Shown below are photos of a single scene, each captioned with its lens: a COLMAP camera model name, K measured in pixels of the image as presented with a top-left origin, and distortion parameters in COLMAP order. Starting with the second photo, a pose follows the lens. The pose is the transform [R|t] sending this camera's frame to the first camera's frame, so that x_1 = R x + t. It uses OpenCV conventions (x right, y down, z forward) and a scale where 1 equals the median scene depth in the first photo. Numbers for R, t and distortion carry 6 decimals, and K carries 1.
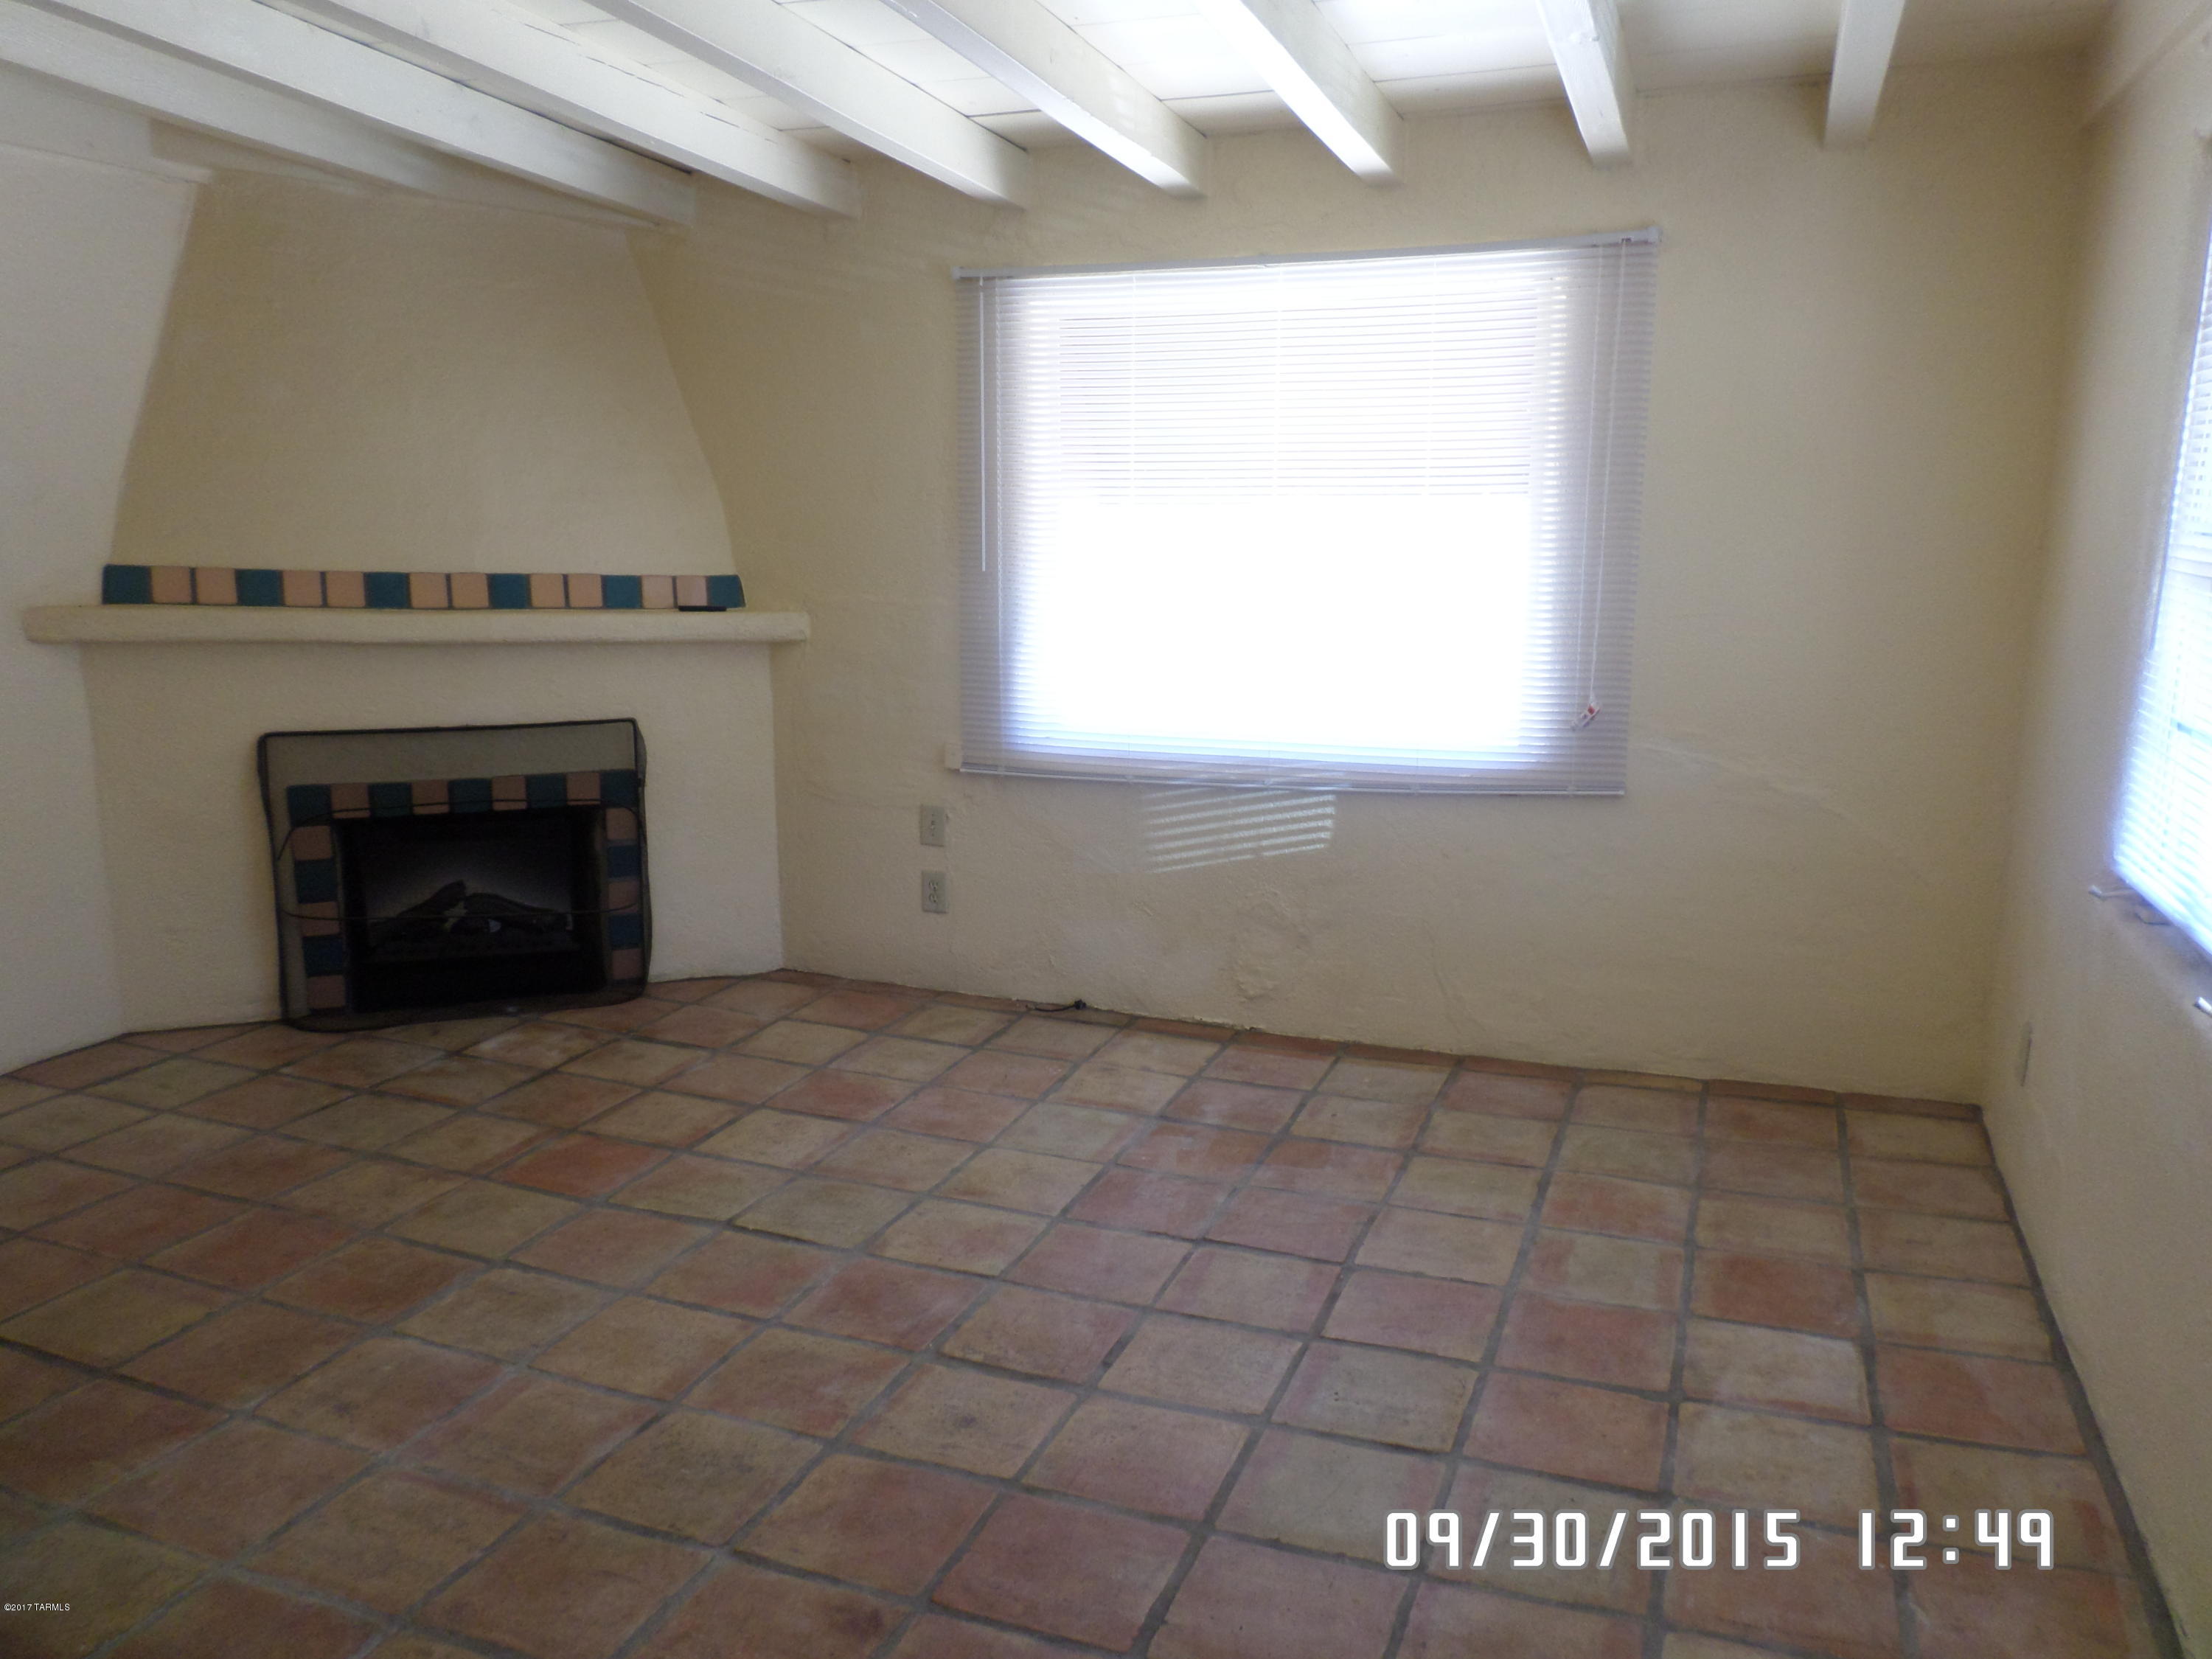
lens RADIAL K [[1710.1, 0, 1112.8], [0, 1710.1, 841.2], [0, 0, 1]] dist [0.012367, -0.007732]
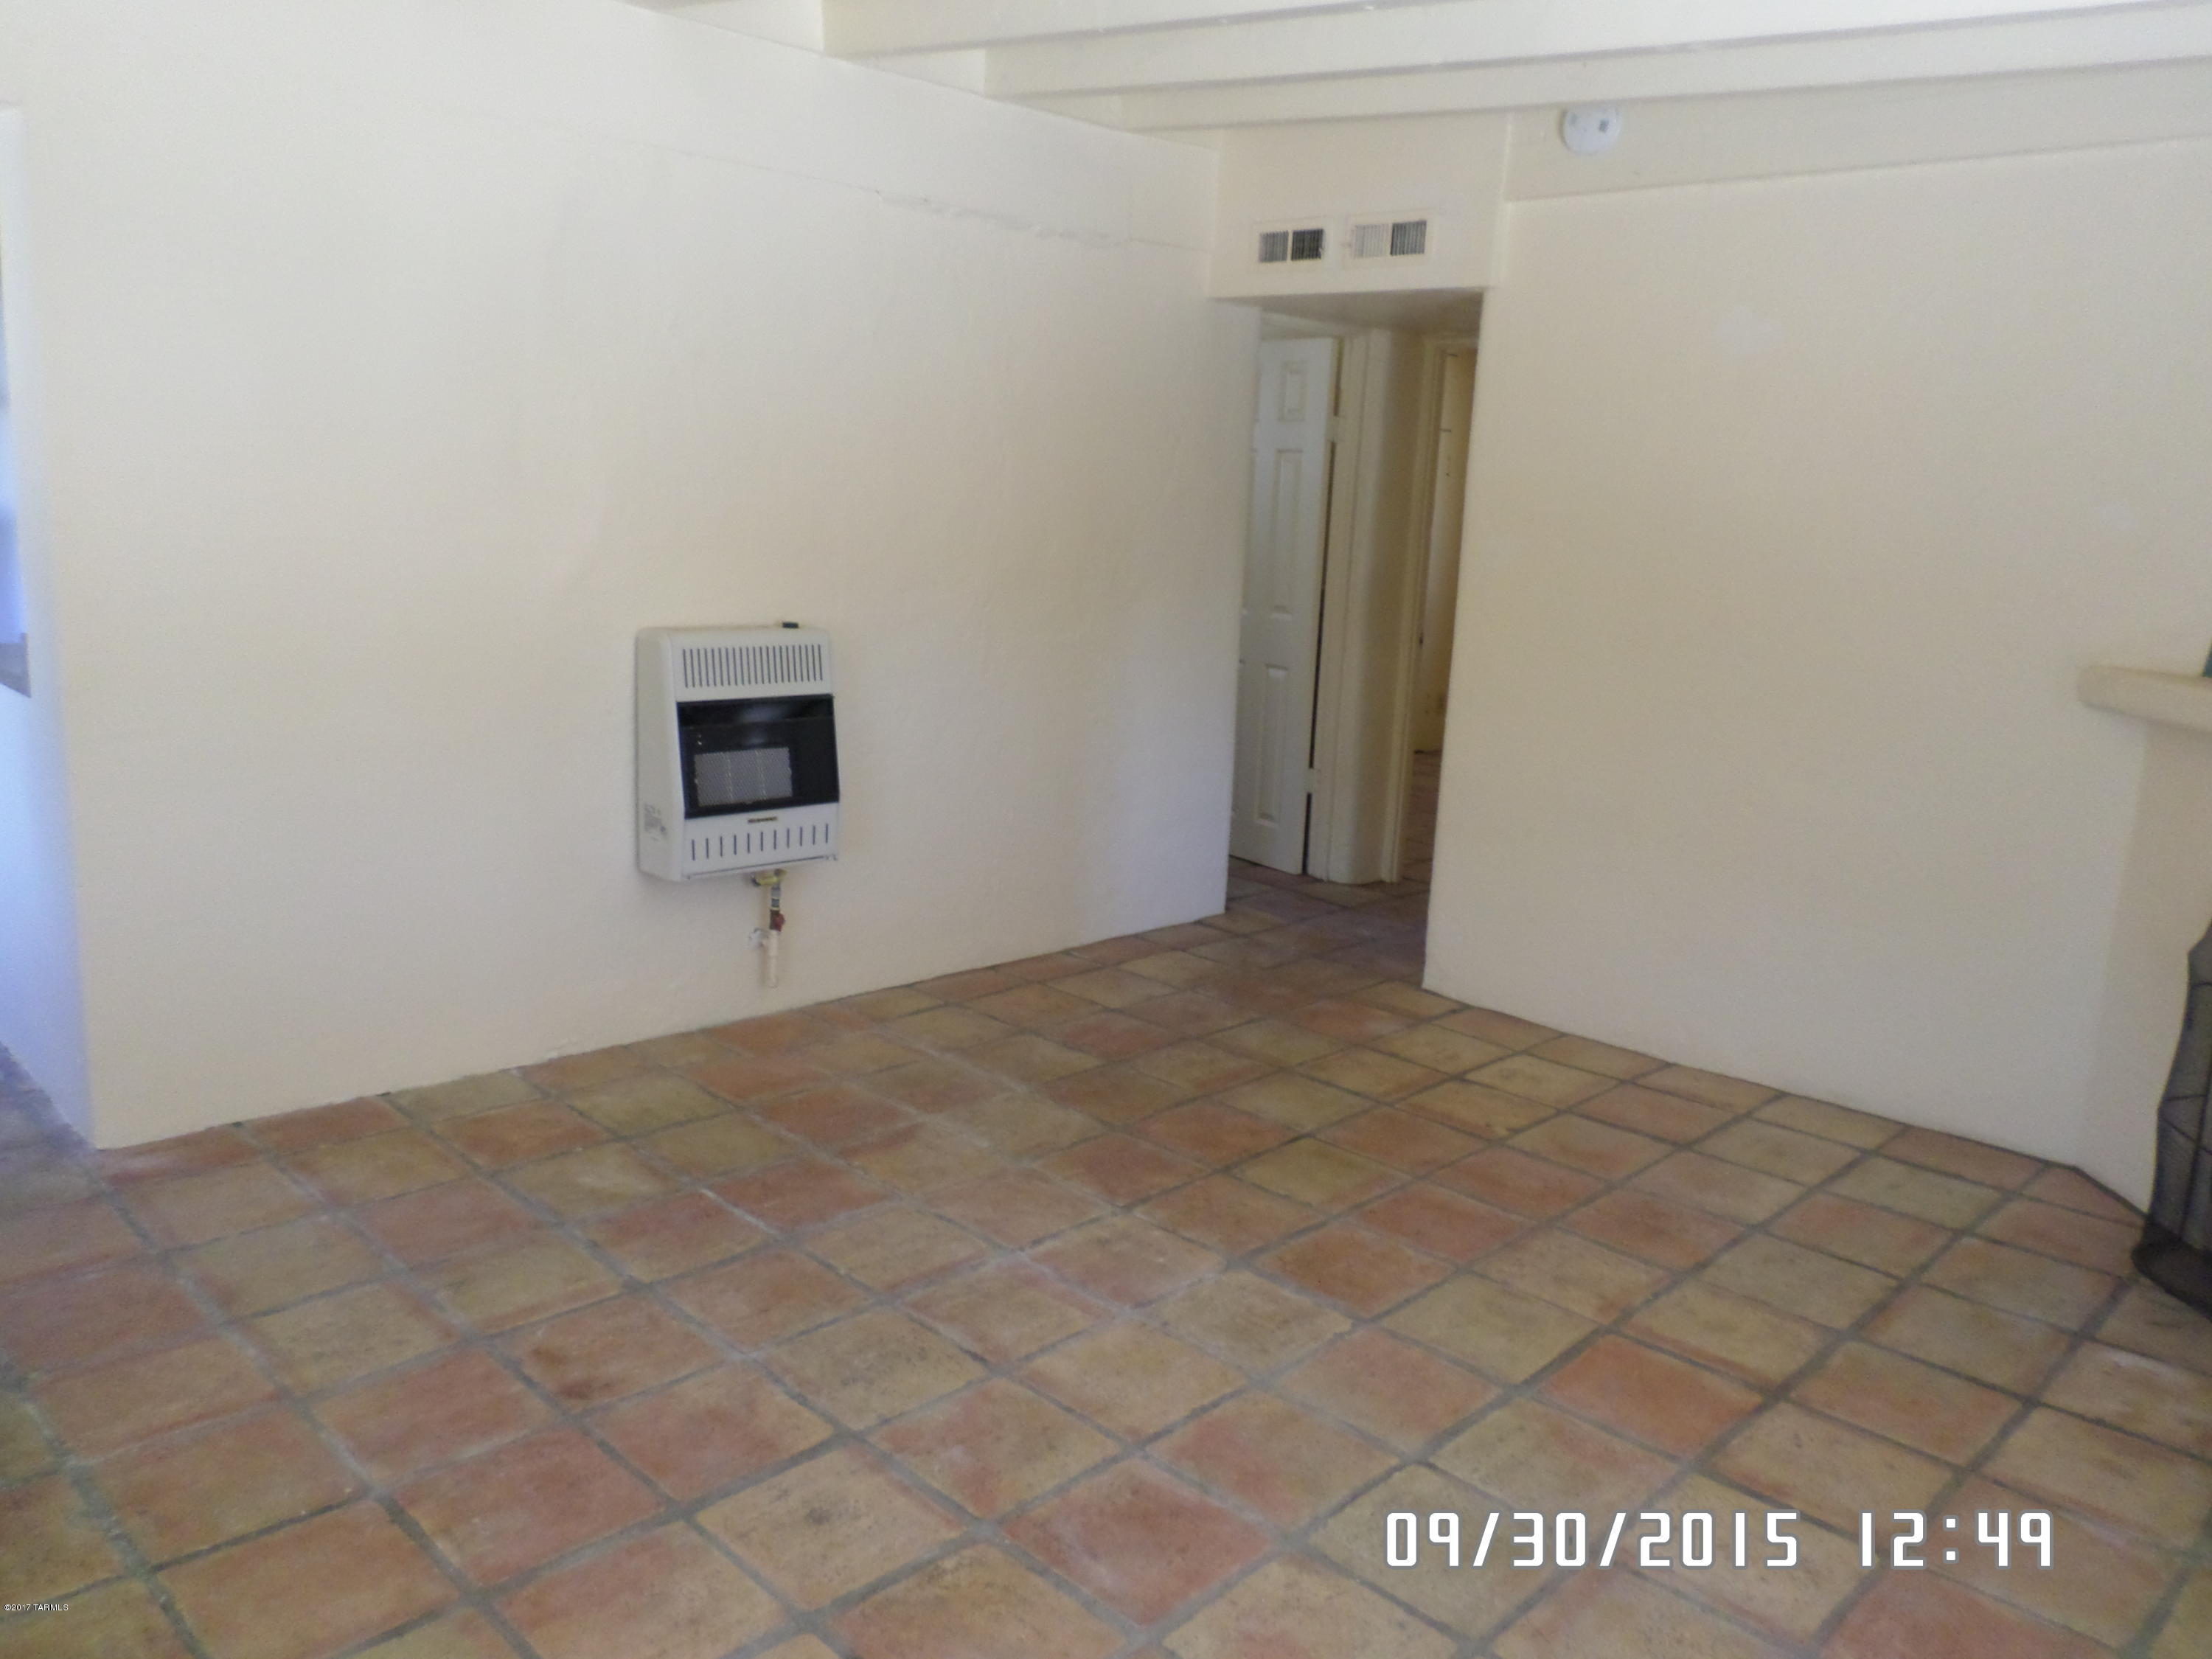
lens RADIAL K [[1710.1, 0, 1114.0], [0, 1710.1, 821.3], [0, 0, 1]] dist [0.012367, -0.007732]
pose [[-0.435850, 0.131643, -0.890340, 0.430613], [-0.210383, 0.946937, 0.243000, -0.183061], [0.875085, 0.293223, -0.385027, 0.997556]]
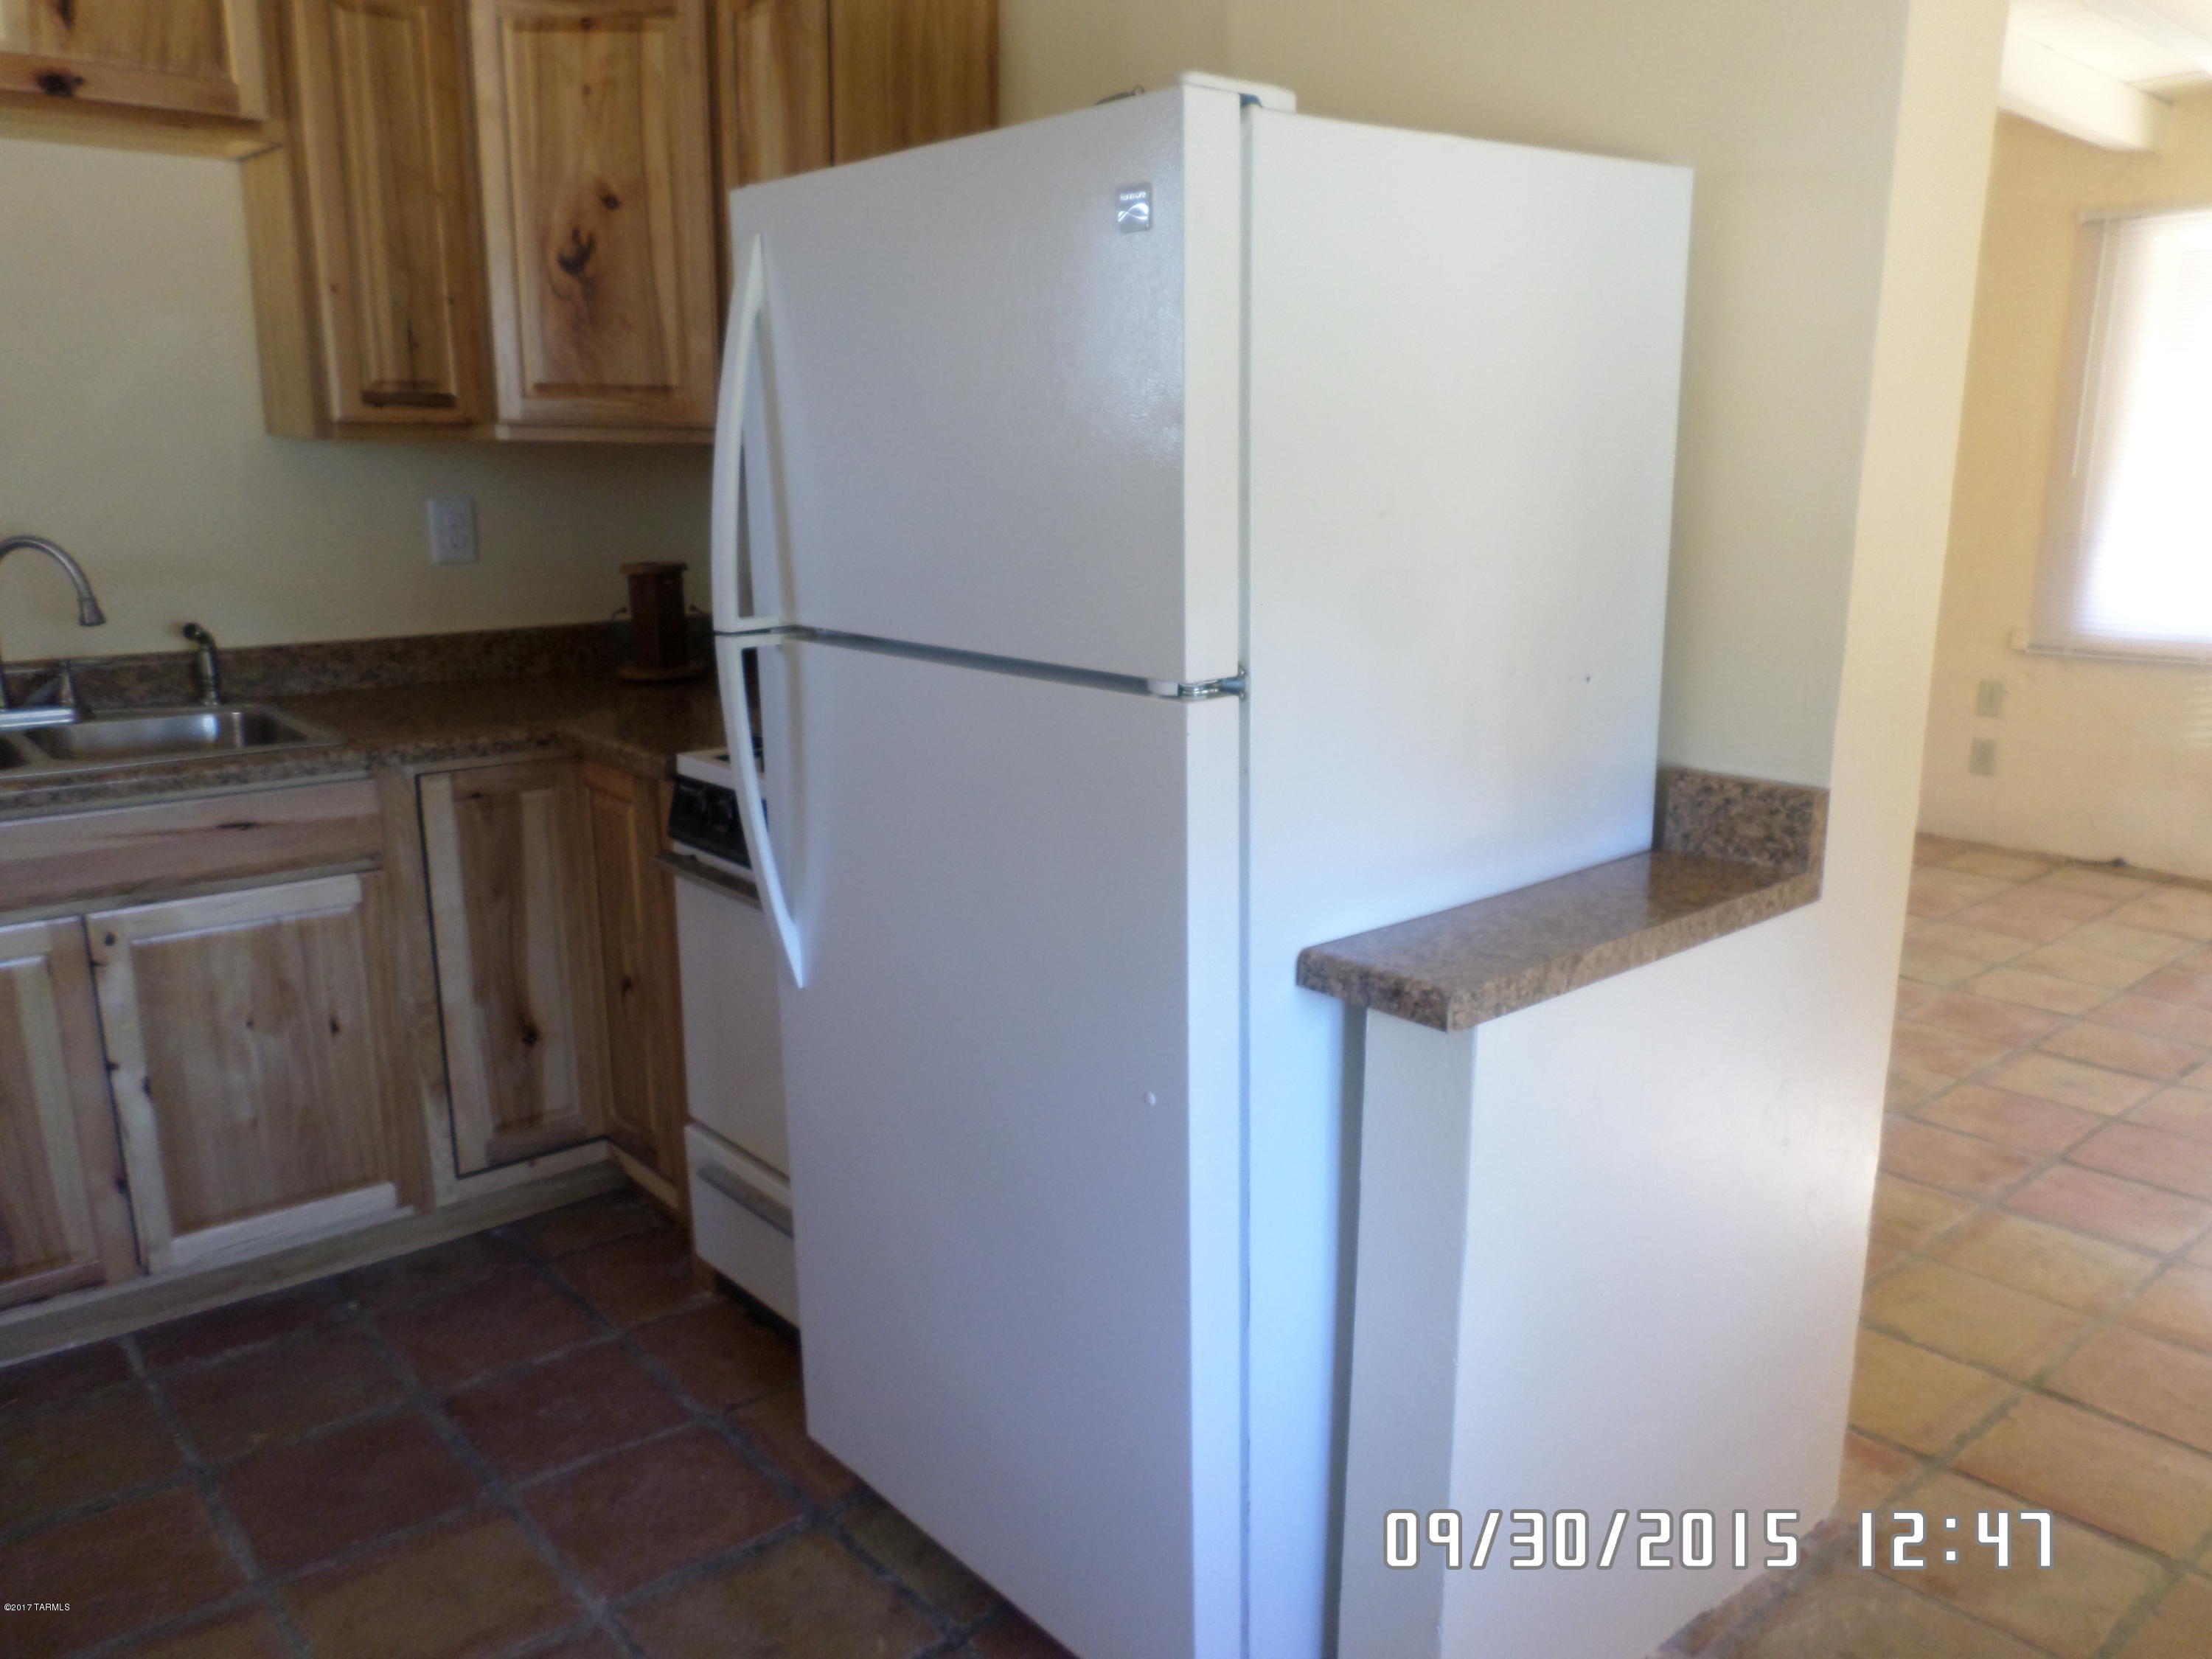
lens RADIAL K [[1710.1, 0, 1085.5], [0, 1710.1, 882.1], [0, 0, 1]] dist [0.012367, -0.007732]
pose [[0.875431, 0.100447, -0.472790, -0.103207], [-0.074267, 0.994506, 0.073775, 0.096917], [0.477603, -0.029472, 0.878081, -0.428081]]
